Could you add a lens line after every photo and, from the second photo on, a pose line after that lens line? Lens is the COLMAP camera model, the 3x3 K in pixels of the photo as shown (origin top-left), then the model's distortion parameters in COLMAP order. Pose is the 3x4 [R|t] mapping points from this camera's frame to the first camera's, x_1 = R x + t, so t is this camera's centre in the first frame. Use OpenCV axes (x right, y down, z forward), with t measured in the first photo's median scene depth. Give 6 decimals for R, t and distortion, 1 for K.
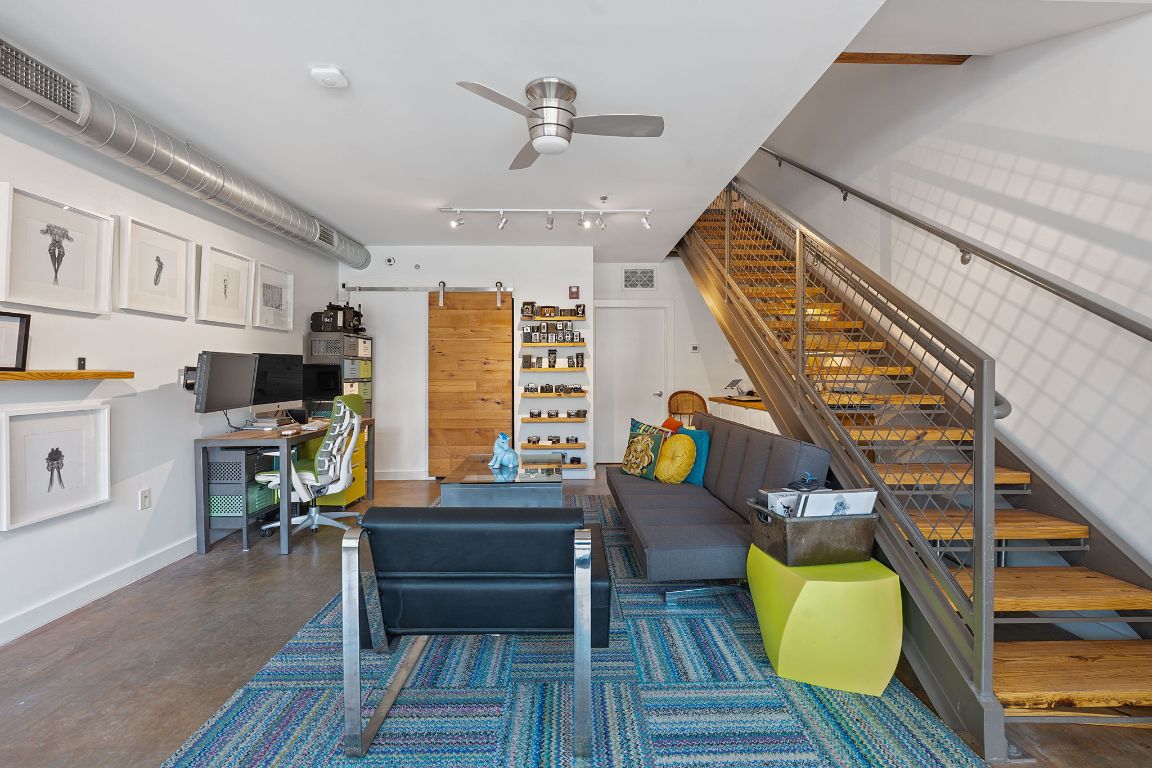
lens RADIAL K [[509.7, 0, 573.1], [0, 509.7, 380.3], [0, 0, 1]] dist [-0.006582, 0.000774]
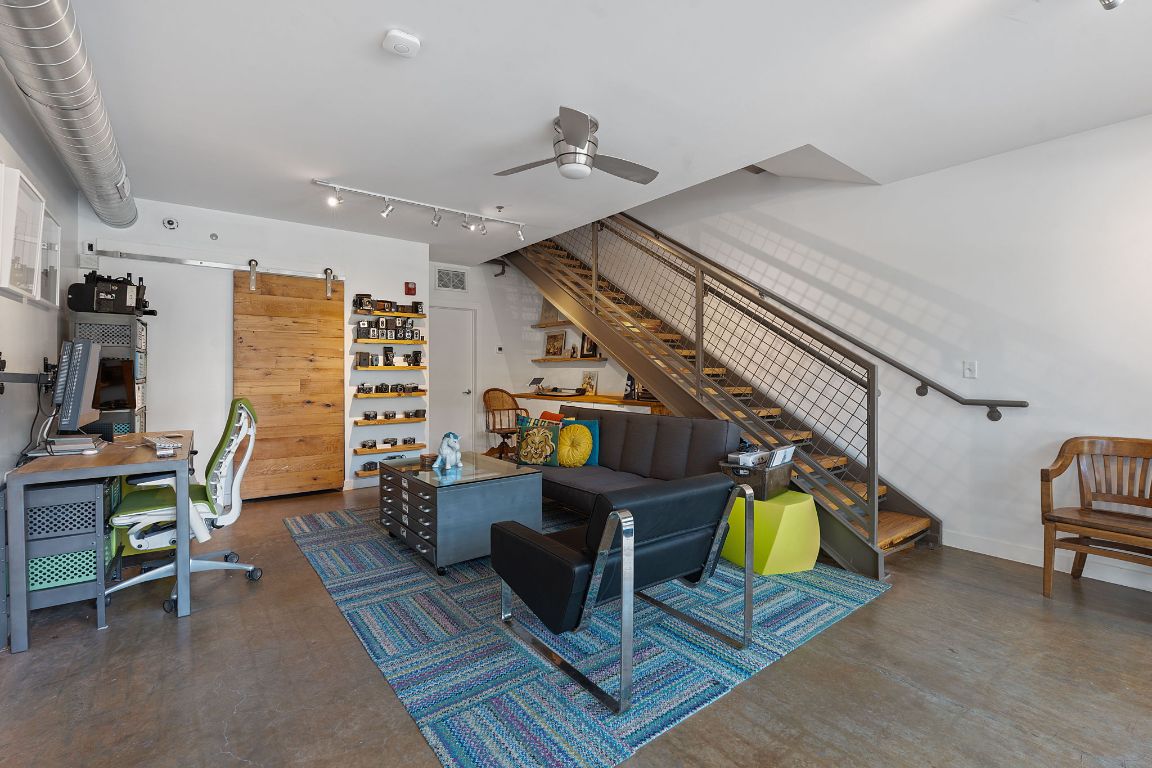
lens RADIAL K [[509.7, 0, 567.6], [0, 509.7, 377.3], [0, 0, 1]] dist [-0.006582, 0.000774]
pose [[0.808500, -0.004118, 0.588482, -0.330295], [0.006054, 0.999981, -0.001319, -0.000753], [-0.588466, 0.004630, 0.808509, 0.043339]]
